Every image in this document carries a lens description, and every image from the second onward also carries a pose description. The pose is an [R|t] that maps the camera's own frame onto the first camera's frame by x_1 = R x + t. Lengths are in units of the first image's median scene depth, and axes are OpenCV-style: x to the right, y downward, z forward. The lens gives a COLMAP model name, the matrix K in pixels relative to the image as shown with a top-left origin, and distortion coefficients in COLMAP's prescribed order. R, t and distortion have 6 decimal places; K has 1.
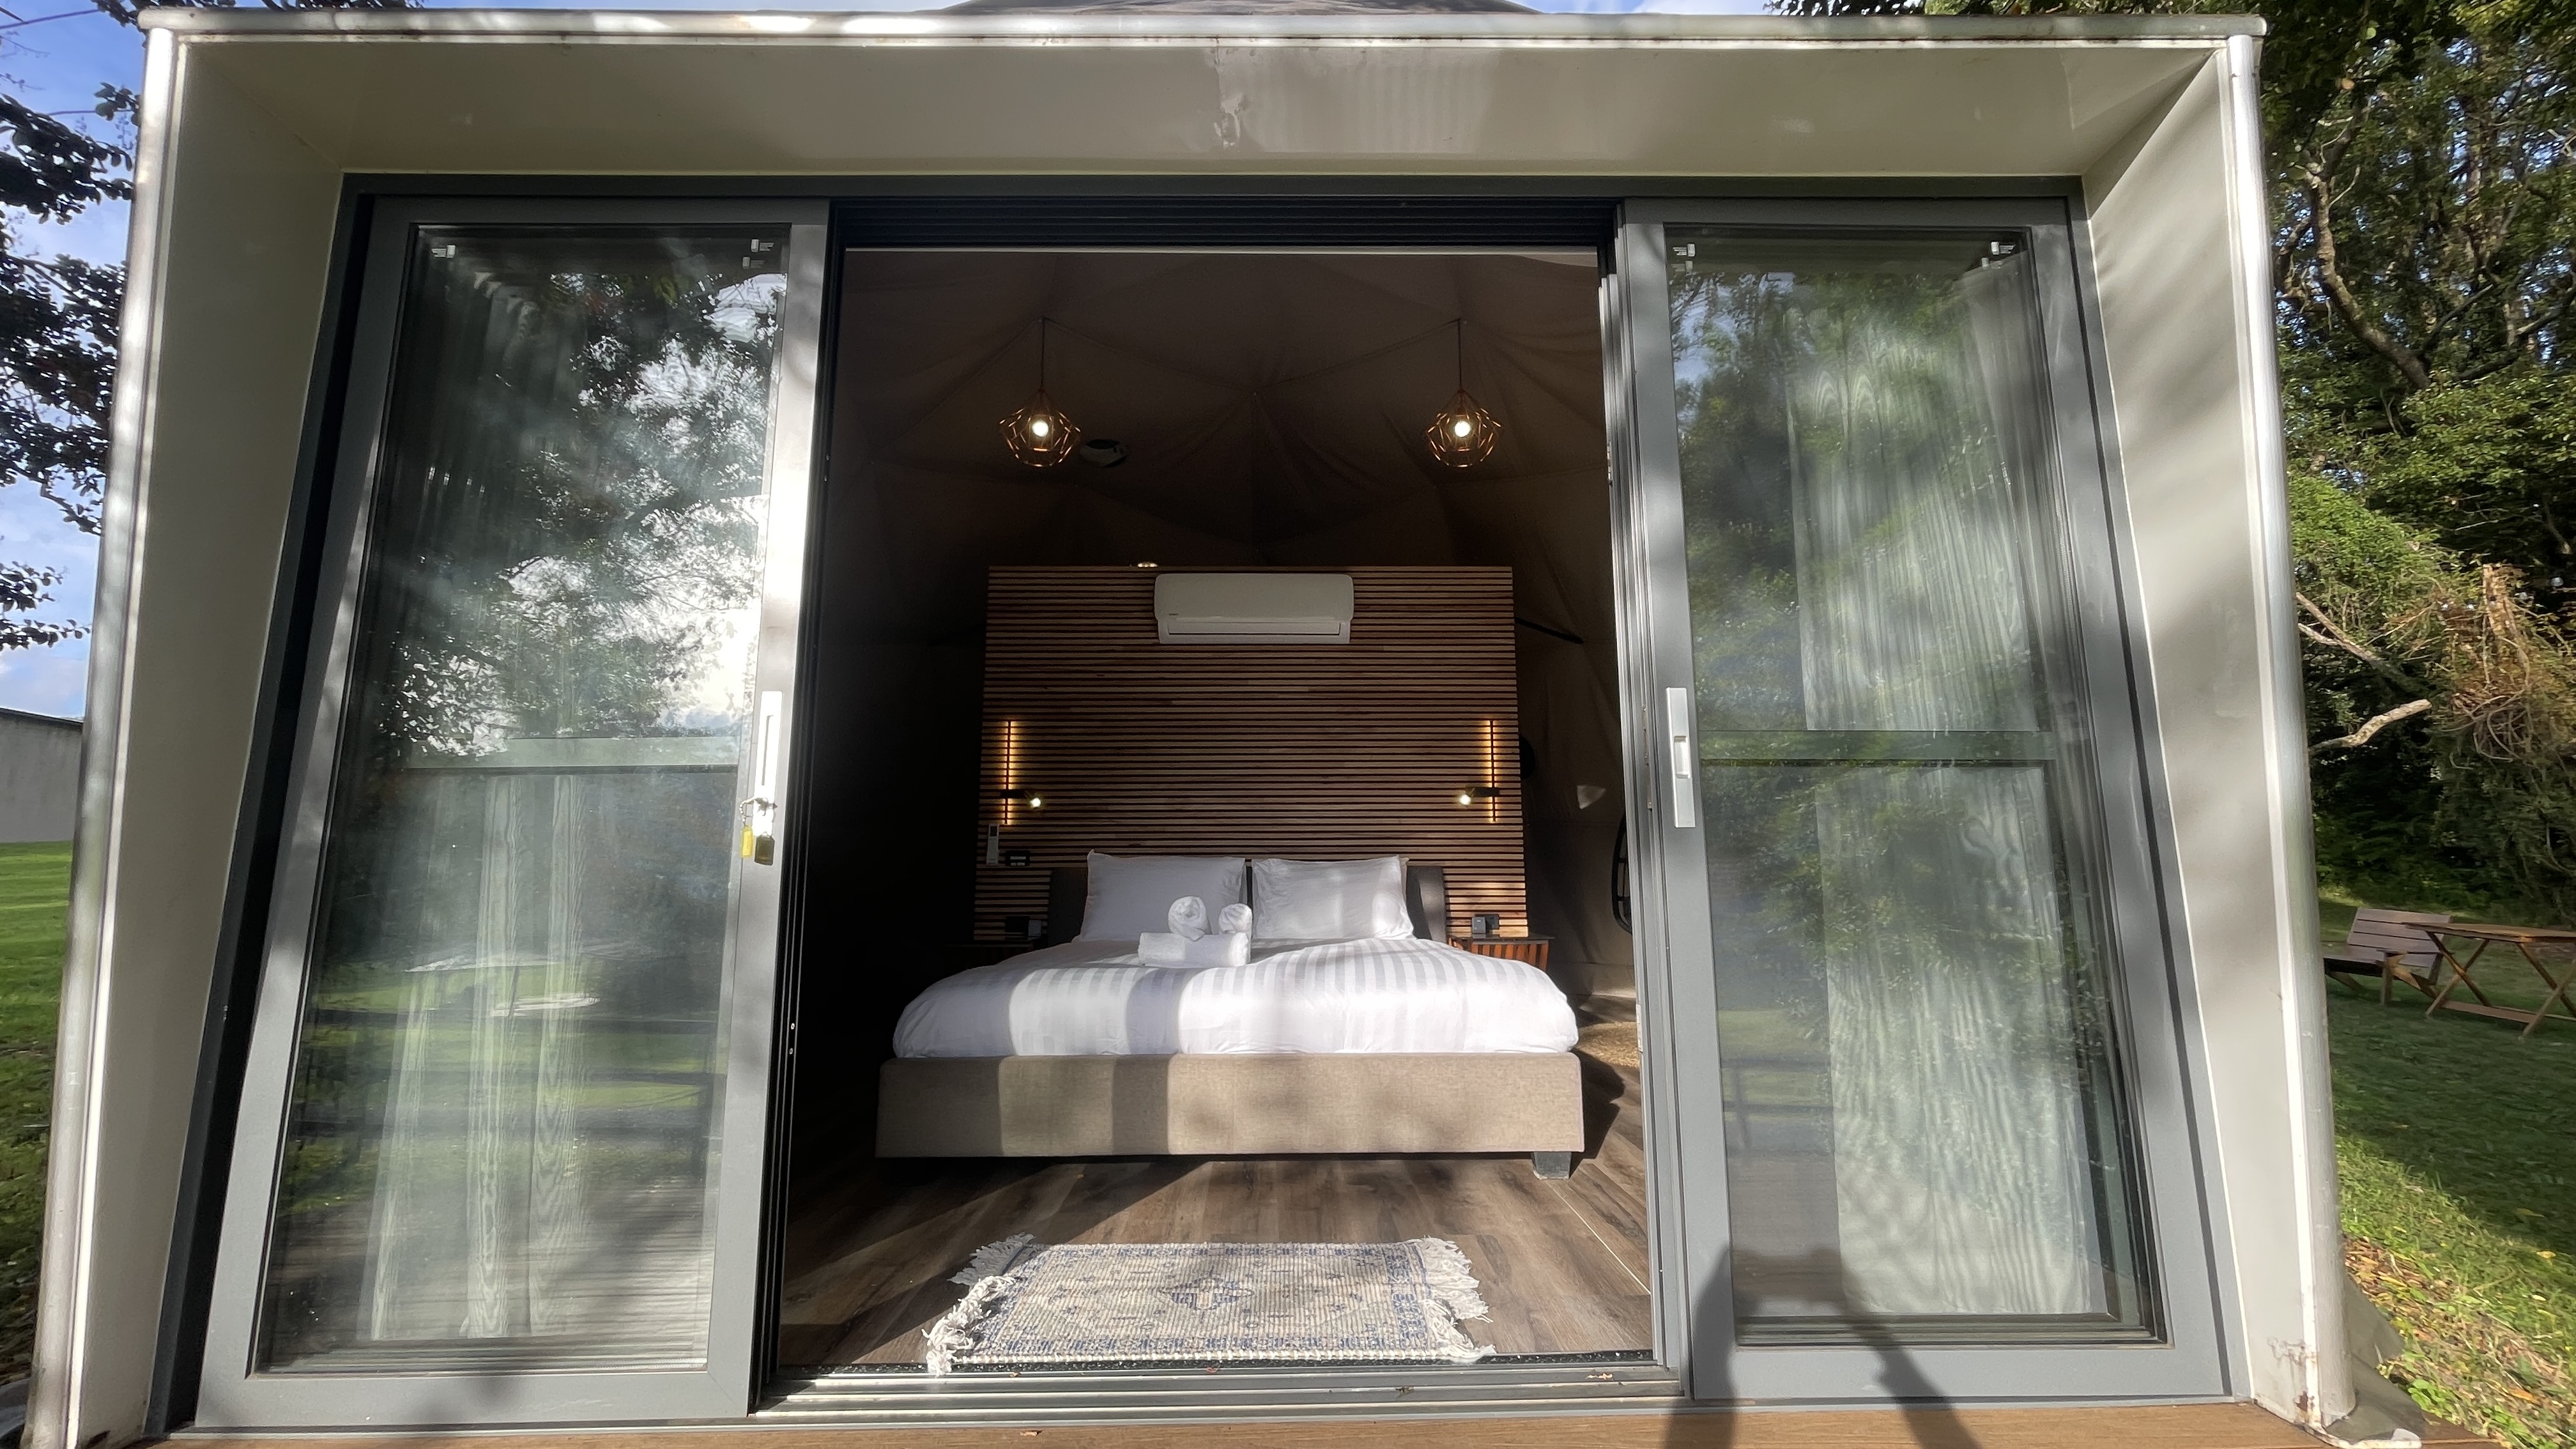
lens RADIAL K [[1039.7, 0, 1288.0], [0, 1039.7, 724.5], [0, 0, 1]] dist [0.005061, -0.003727]
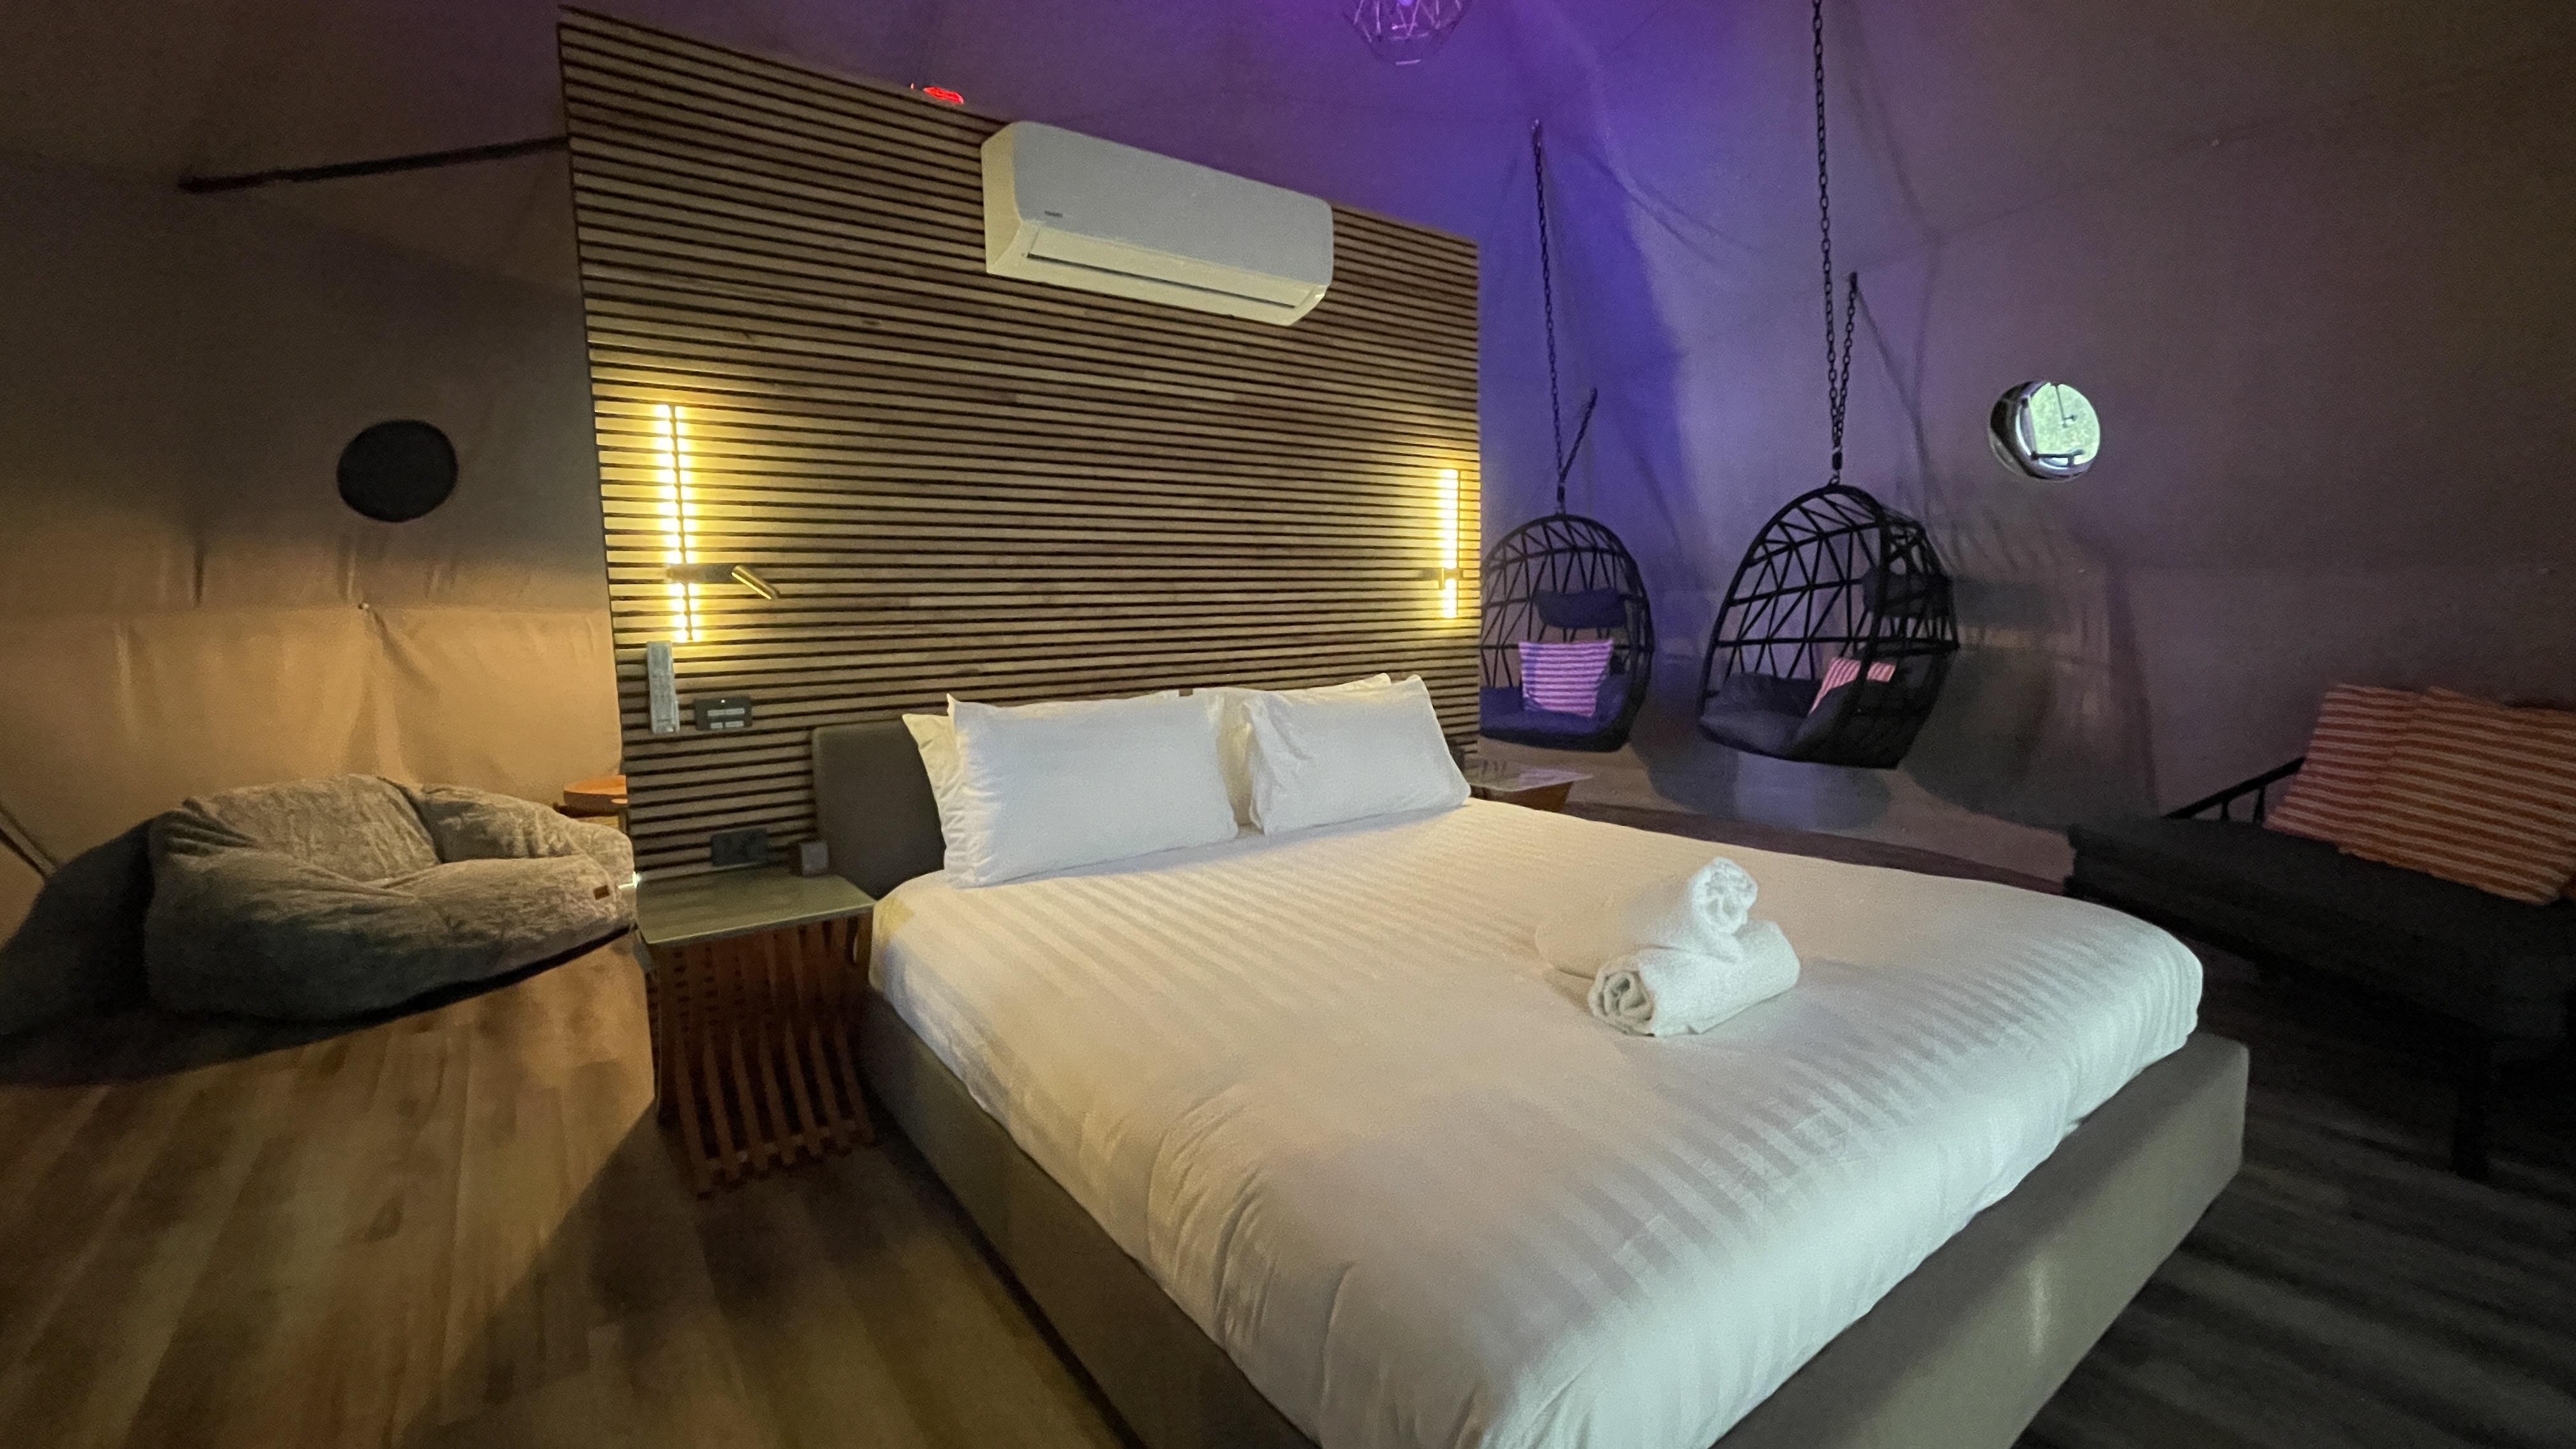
lens RADIAL K [[1039.7, 0, 1288.0], [0, 1039.7, 724.5], [0, 0, 1]] dist [0.005061, -0.003727]
pose [[0.820232, -0.077944, 0.566696, -0.311680], [-0.069011, 0.969954, 0.233295, 0.006688], [-0.567853, -0.230464, 0.790208, 0.475591]]
